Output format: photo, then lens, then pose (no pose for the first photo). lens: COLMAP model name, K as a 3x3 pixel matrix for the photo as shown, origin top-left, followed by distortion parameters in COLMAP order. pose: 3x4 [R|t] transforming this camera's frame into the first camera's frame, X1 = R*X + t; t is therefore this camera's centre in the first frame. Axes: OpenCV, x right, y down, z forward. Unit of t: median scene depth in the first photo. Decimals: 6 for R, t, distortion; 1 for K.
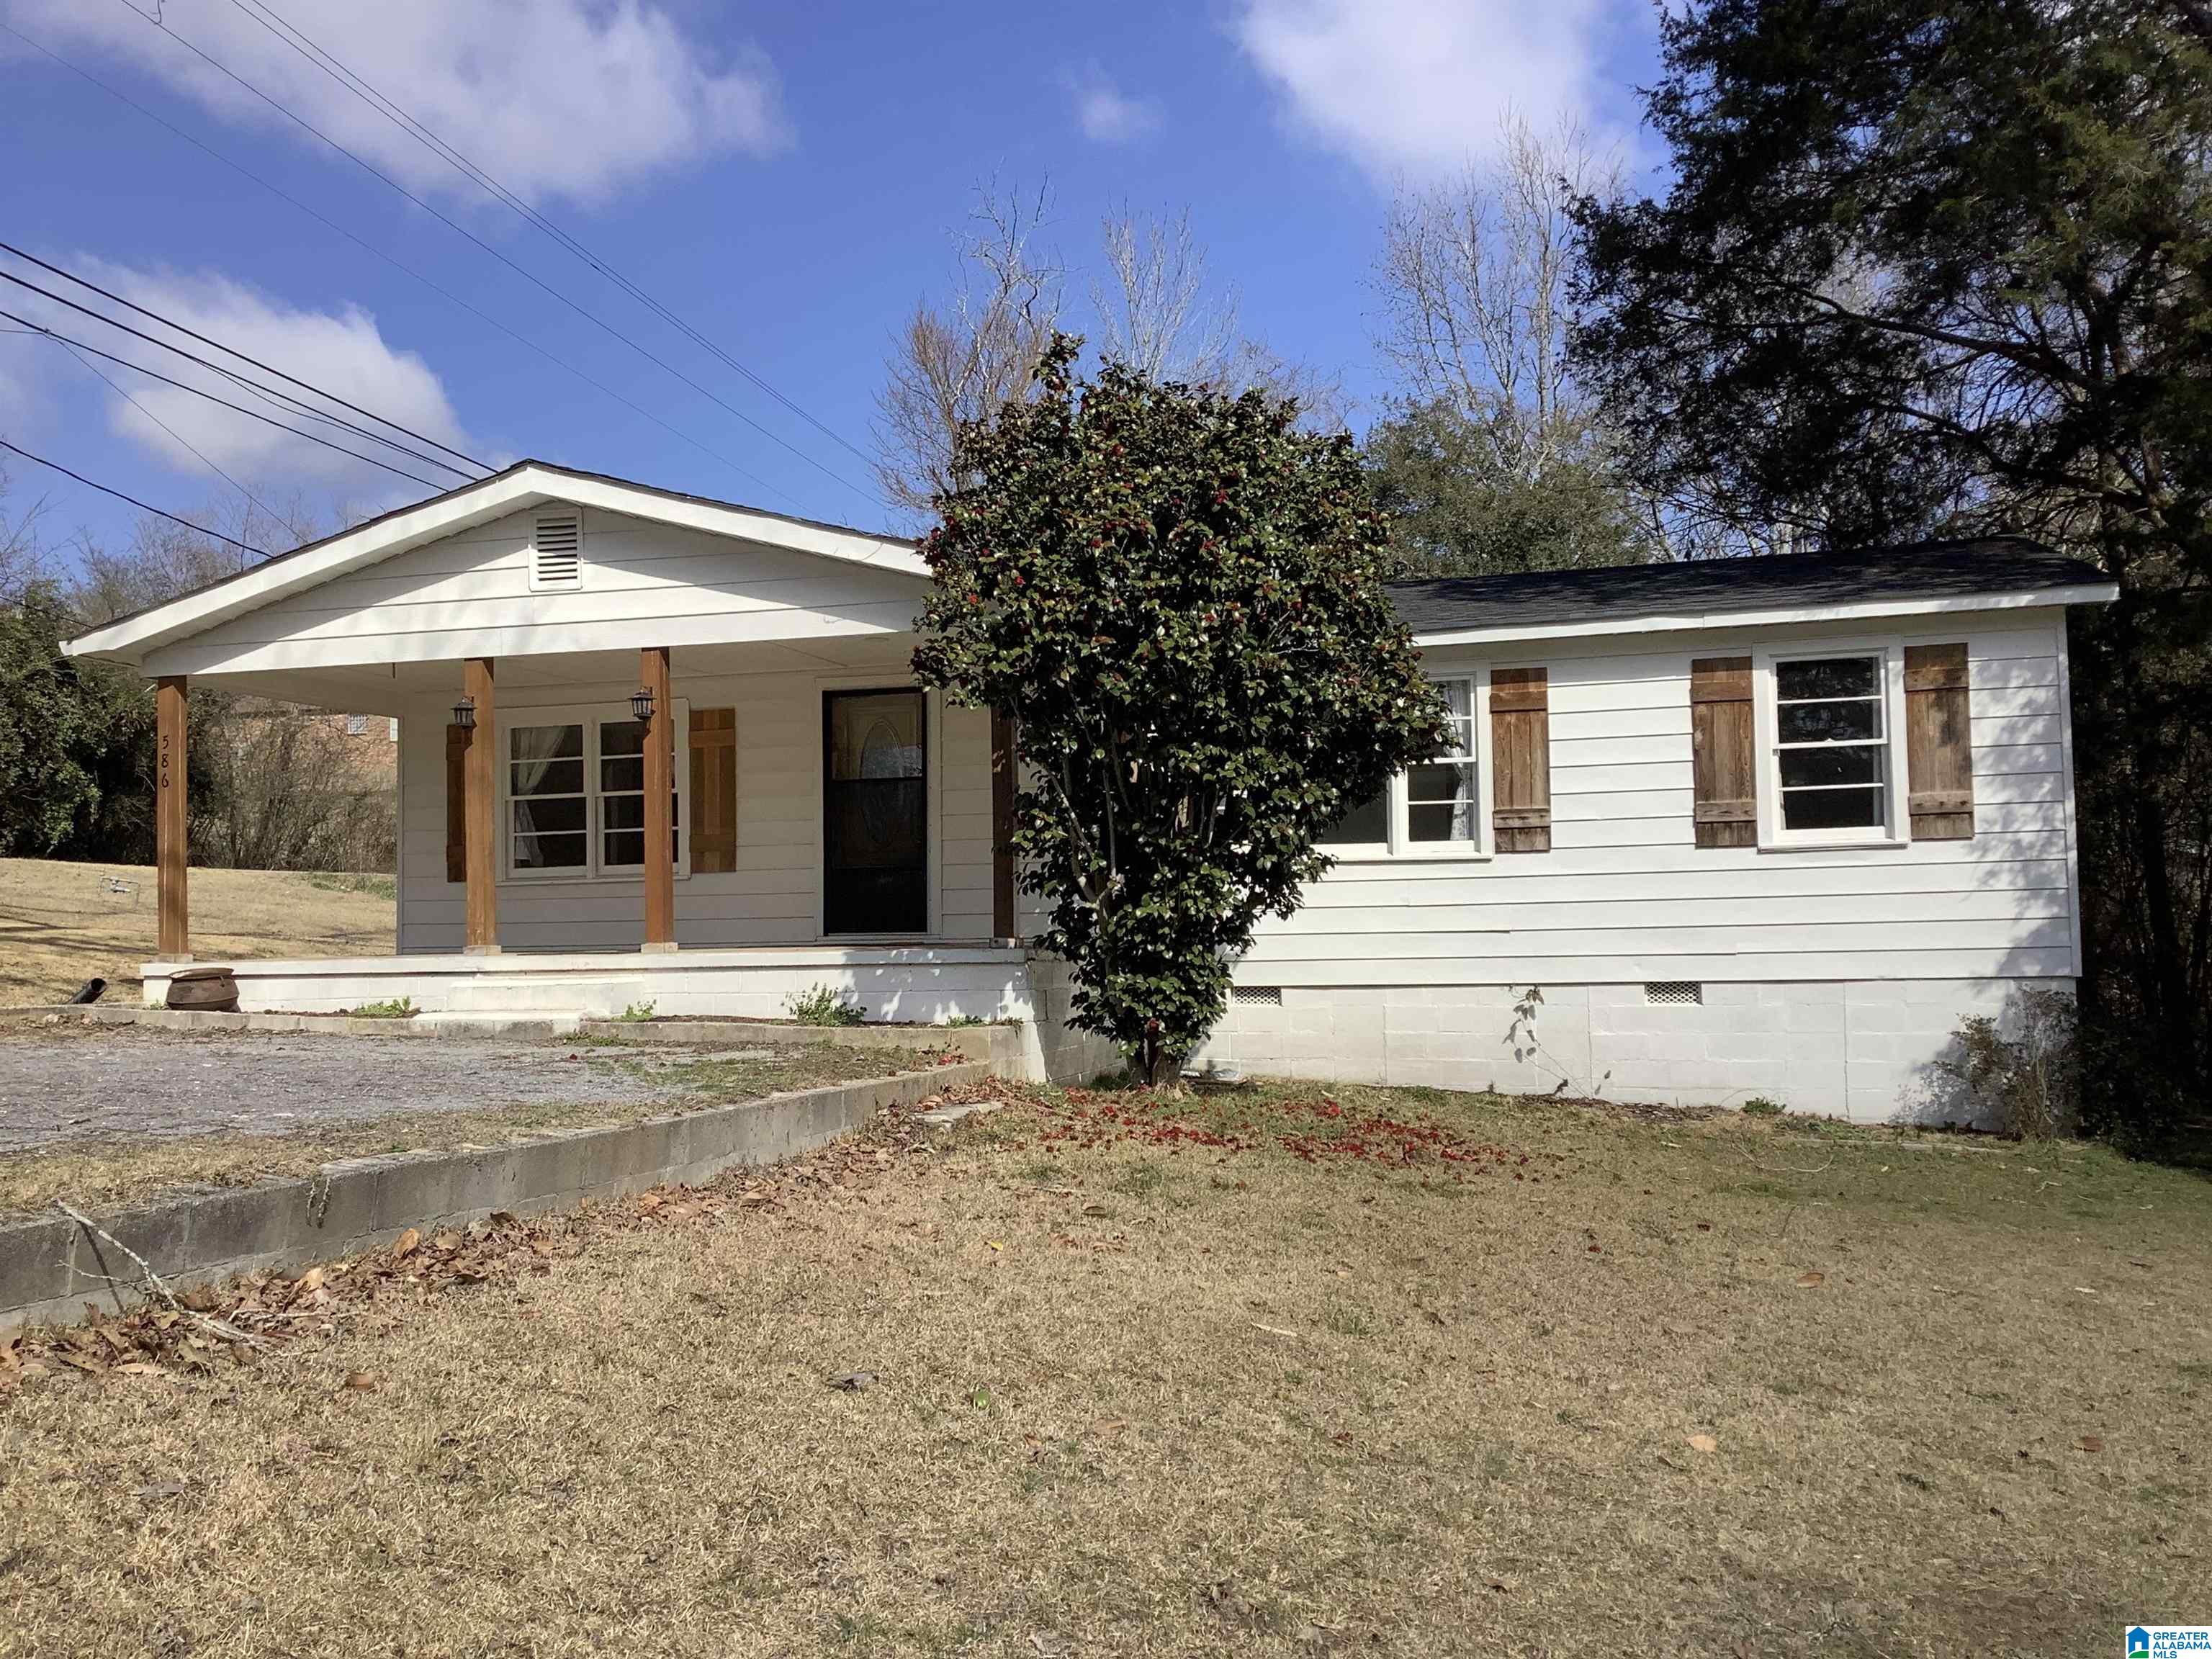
lens RADIAL K [[2041.1, 0, 1111.9], [0, 2041.1, 828.2], [0, 0, 1]] dist [0.011353, -0.039476]
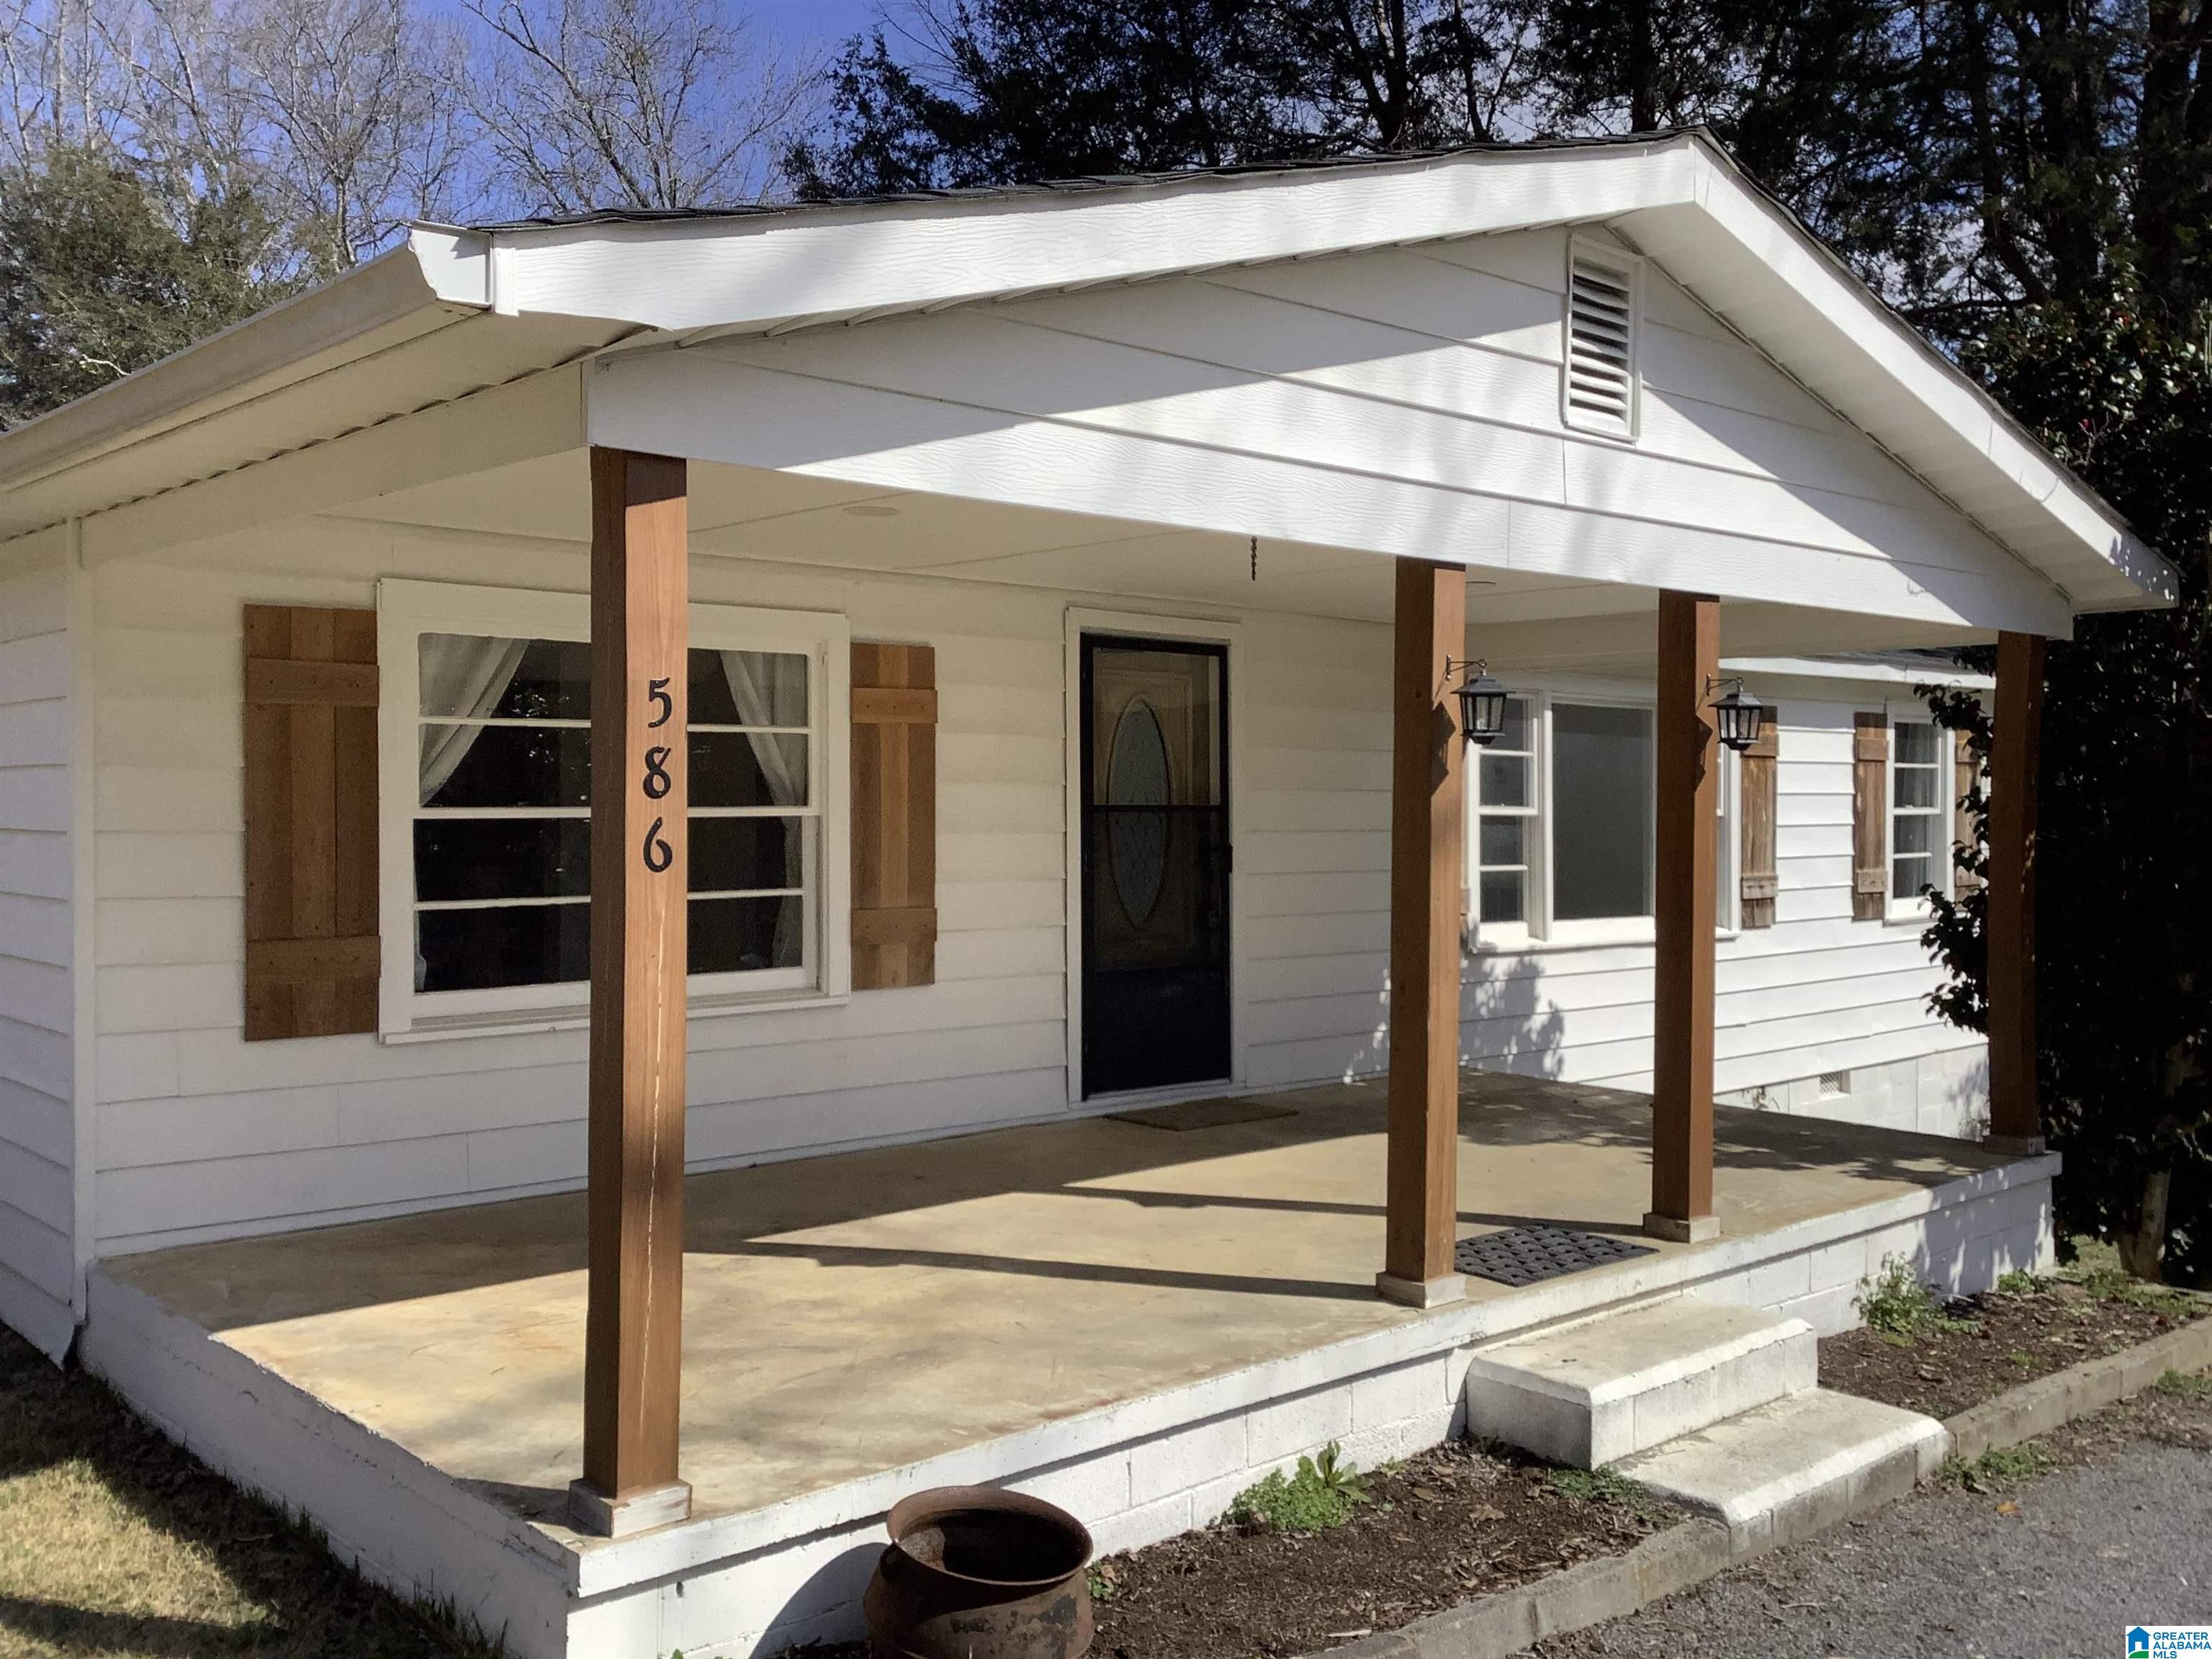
lens RADIAL K [[2041.1, 0, 1107.5], [0, 2041.1, 829.8], [0, 0, 1]] dist [0.011353, -0.039476]
pose [[0.524810, 0.007168, 0.851189, -0.644335], [-0.063149, 0.997537, 0.030535, -0.036827], [-0.848874, -0.069776, 0.523970, 0.791637]]
